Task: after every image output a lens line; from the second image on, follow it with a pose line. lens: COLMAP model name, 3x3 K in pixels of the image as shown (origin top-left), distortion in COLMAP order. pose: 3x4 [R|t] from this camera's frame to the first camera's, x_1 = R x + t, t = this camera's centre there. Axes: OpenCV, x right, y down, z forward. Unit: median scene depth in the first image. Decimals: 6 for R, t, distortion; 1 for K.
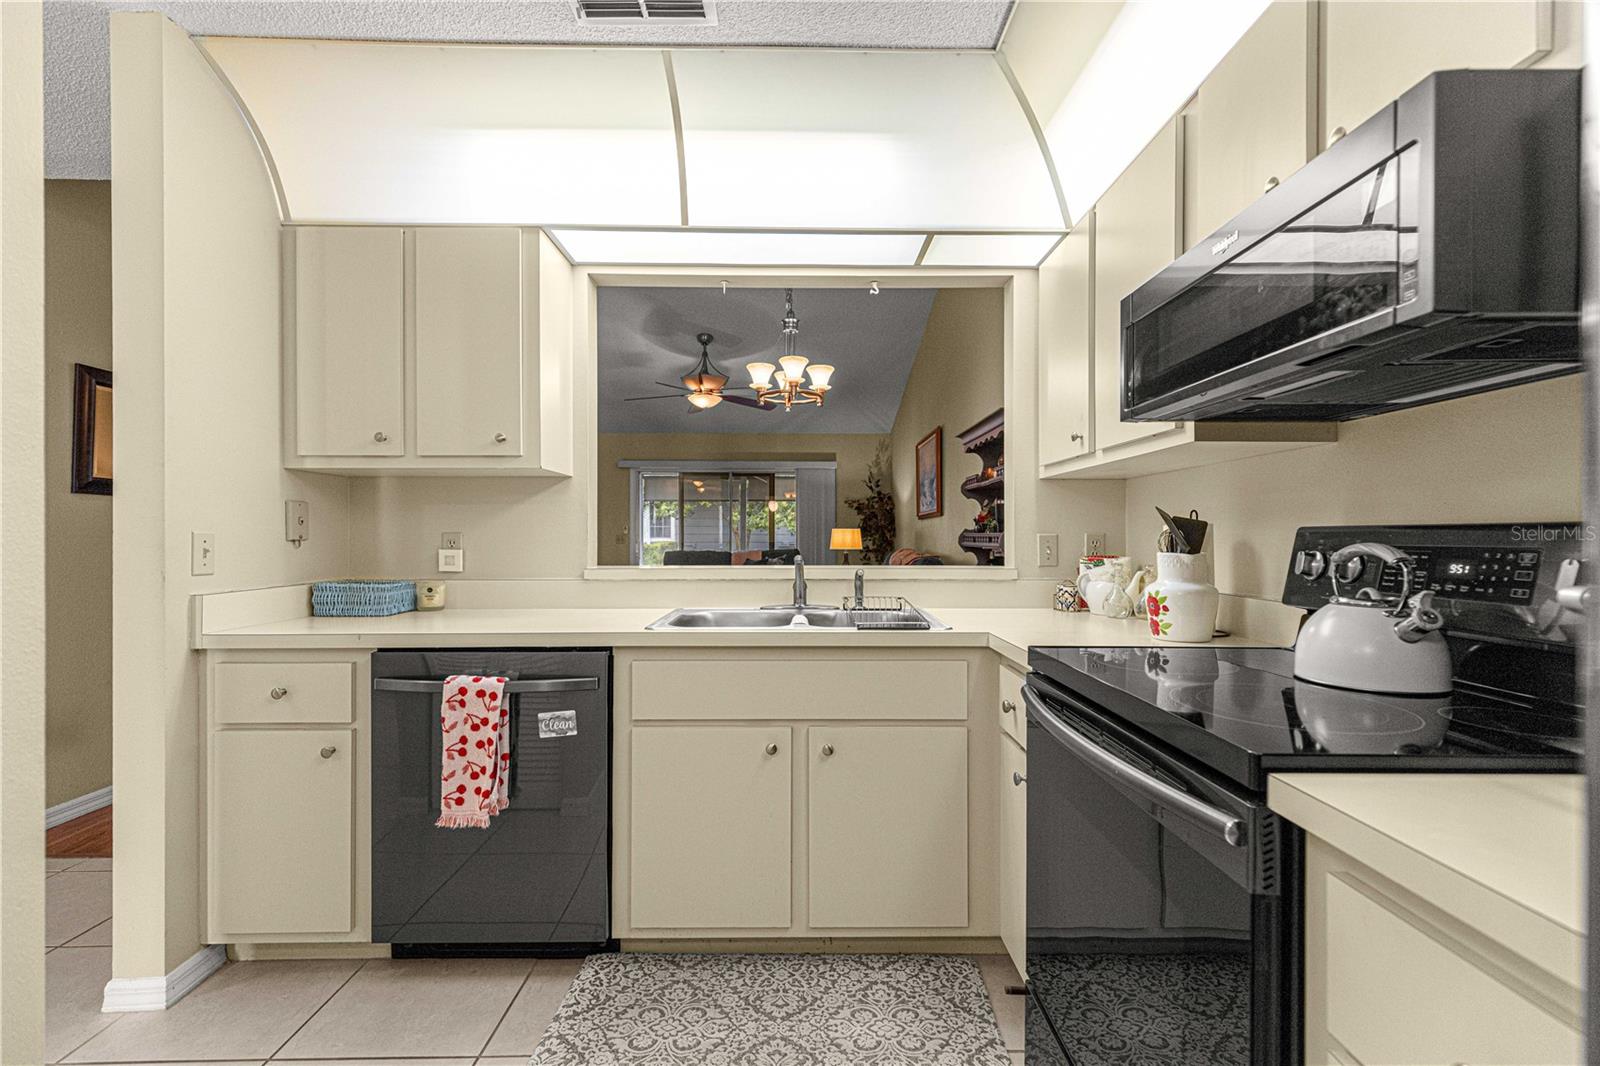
lens RADIAL K [[719.1, 0, 807.5], [0, 719.1, 536.3], [0, 0, 1]] dist [0.013954, -0.002144]
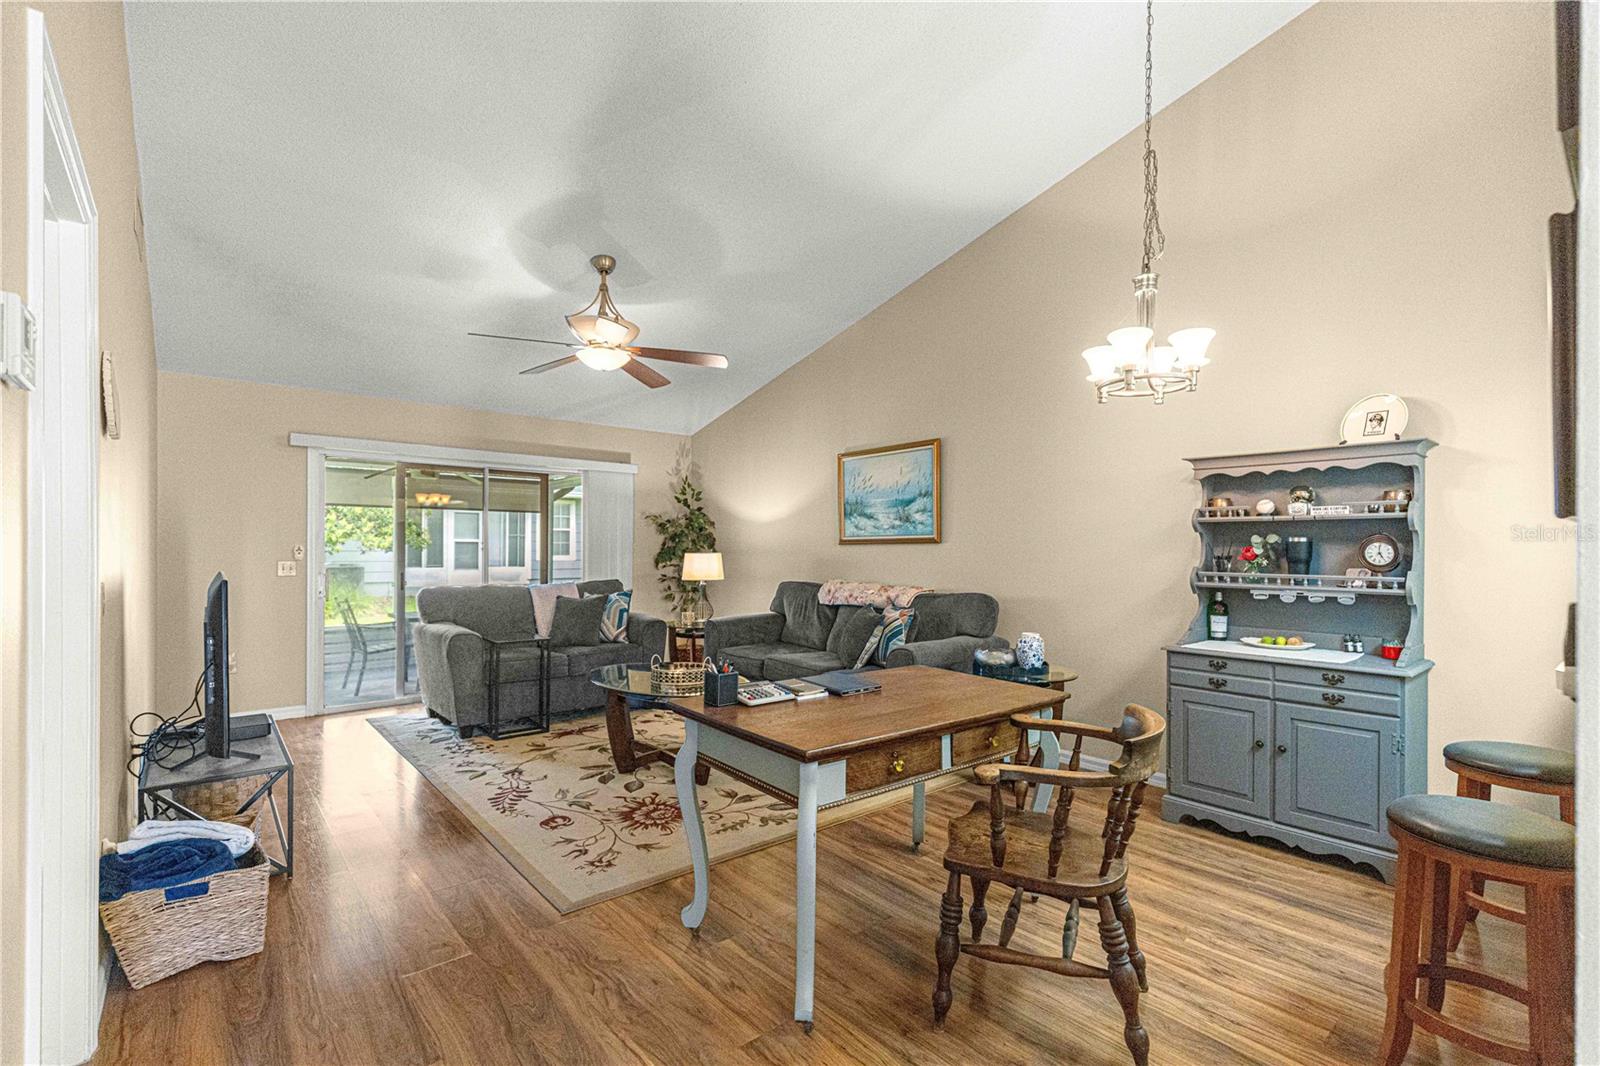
lens RADIAL K [[719.1, 0, 818.5], [0, 719.1, 559.4], [0, 0, 1]] dist [0.013954, -0.002144]
pose [[0.763044, -0.007126, 0.646308, -1.480928], [-0.002822, 0.999893, 0.014356, -0.066082], [-0.646341, -0.012778, 0.762942, 1.334786]]
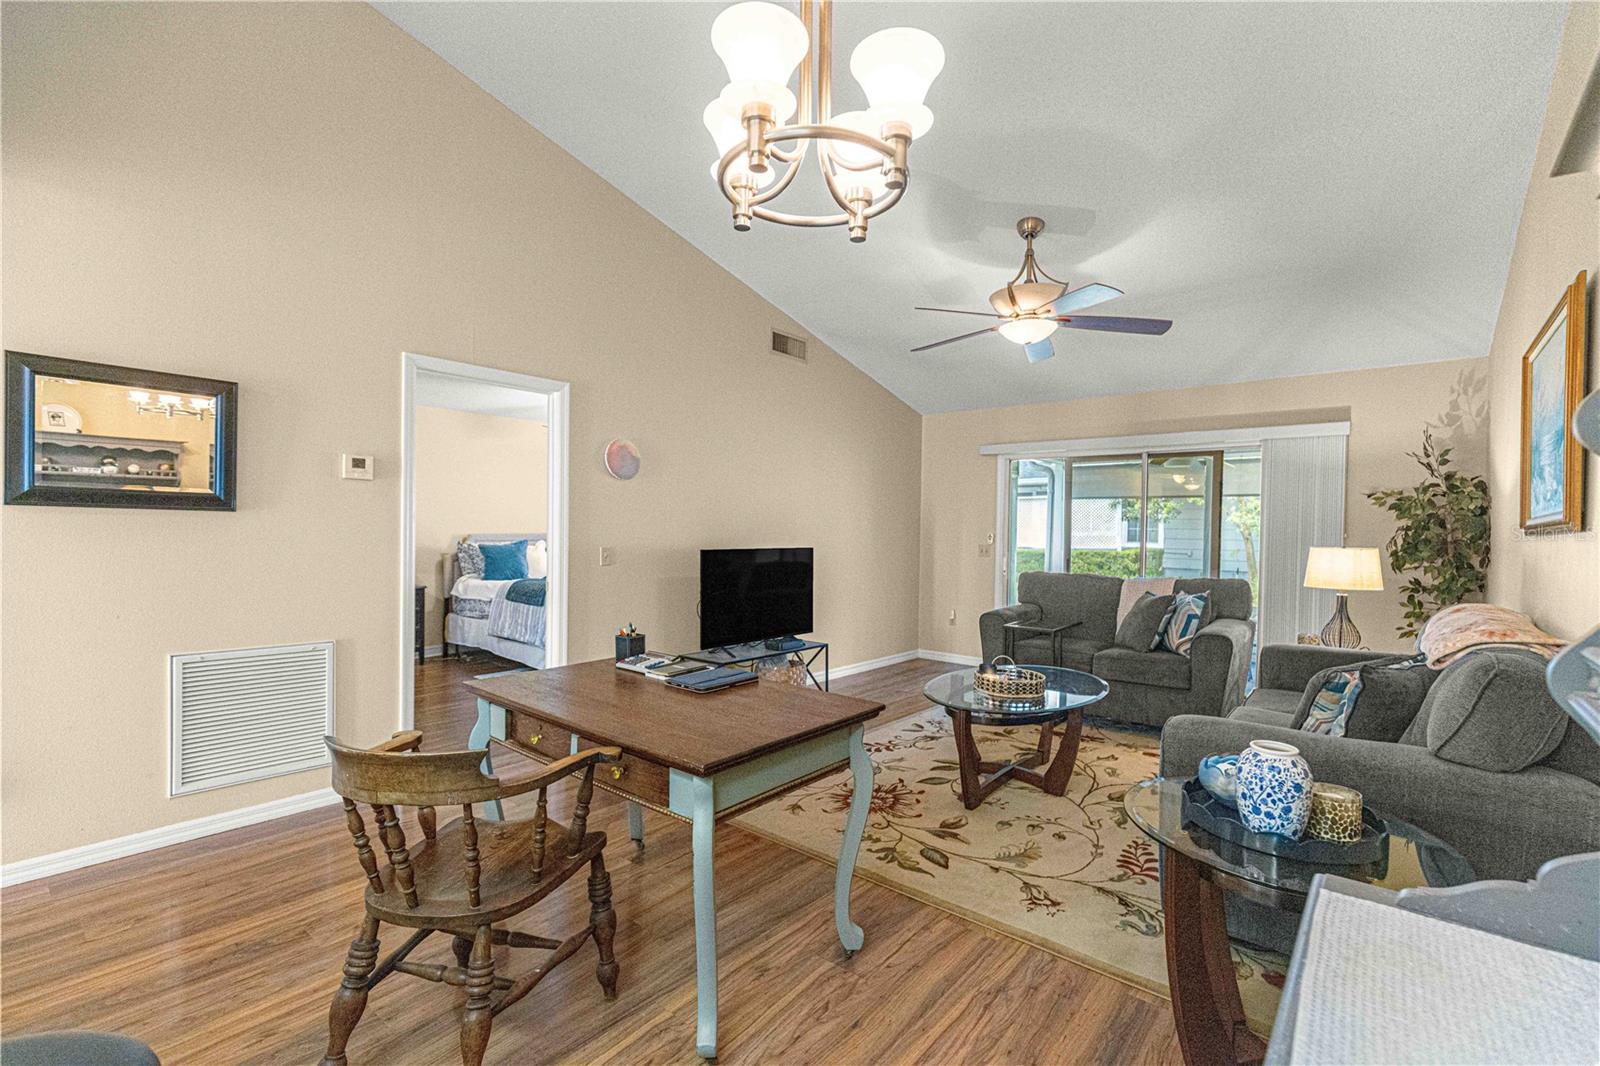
lens RADIAL K [[719.1, 0, 807.4], [0, 719.1, 544.6], [0, 0, 1]] dist [0.013954, -0.002144]
pose [[0.765045, 0.026096, -0.643448, 0.388512], [-0.018143, 0.999655, 0.018971, -0.066508], [0.643721, -0.002840, 0.765255, 1.498579]]
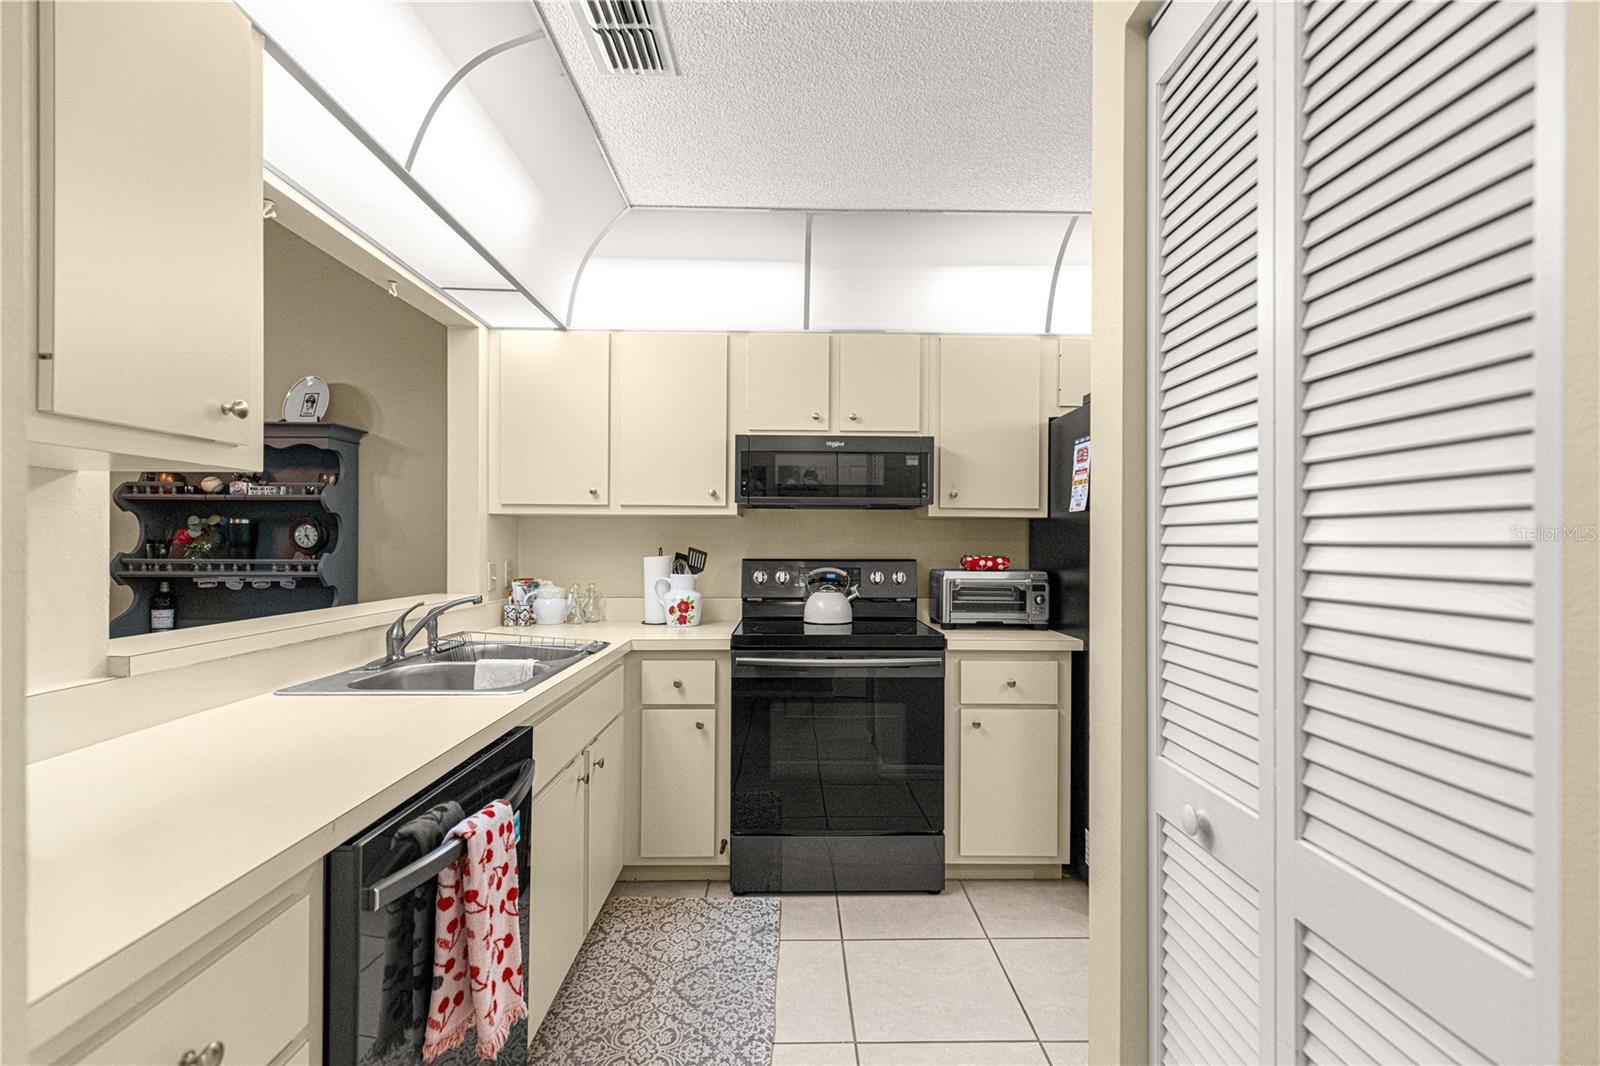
lens RADIAL K [[719.1, 0, 801.3], [0, 719.1, 541.9], [0, 0, 1]] dist [0.013954, -0.002144]
pose [[-0.005798, 0.000391, 0.999983, -1.085426], [-0.003217, 0.999995, -0.000410, -0.049279], [-0.999978, -0.003219, -0.005796, 0.683502]]
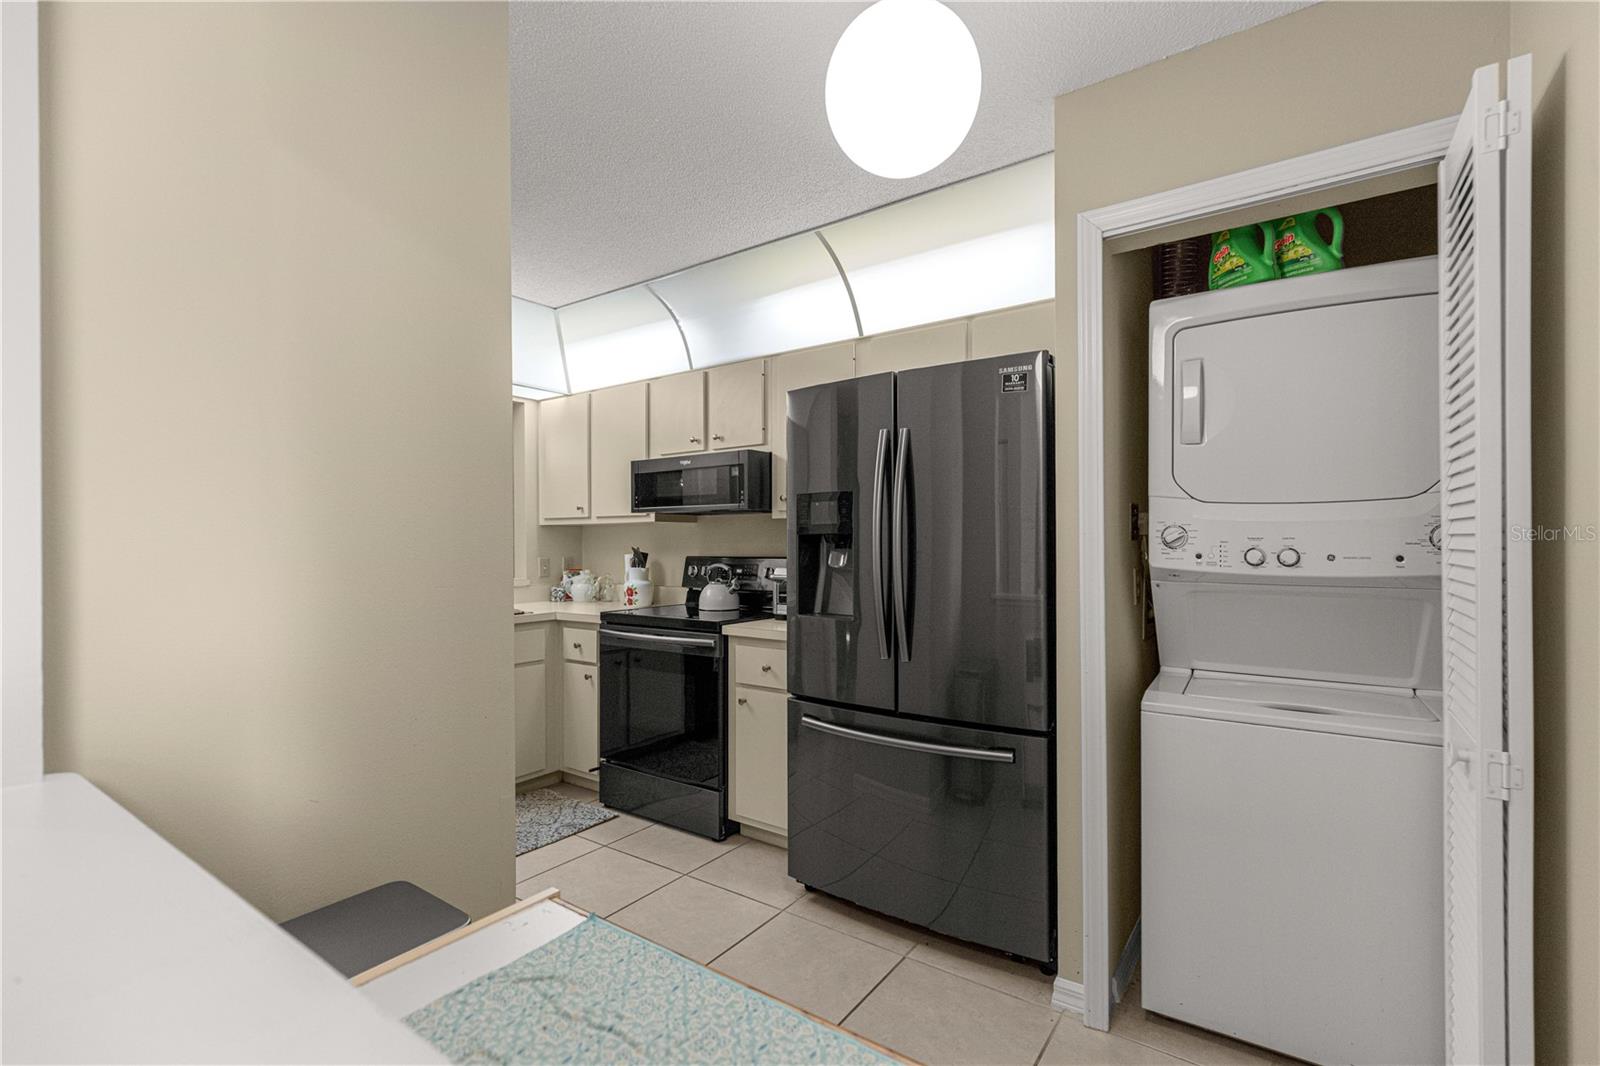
lens RADIAL K [[719.1, 0, 805.5], [0, 719.1, 542.0], [0, 0, 1]] dist [0.013954, -0.002144]
pose [[0.592039, -0.005617, 0.805889, -0.894443], [0.007258, 0.999972, 0.001638, -0.051412], [-0.805876, 0.004880, 0.592064, -0.671137]]
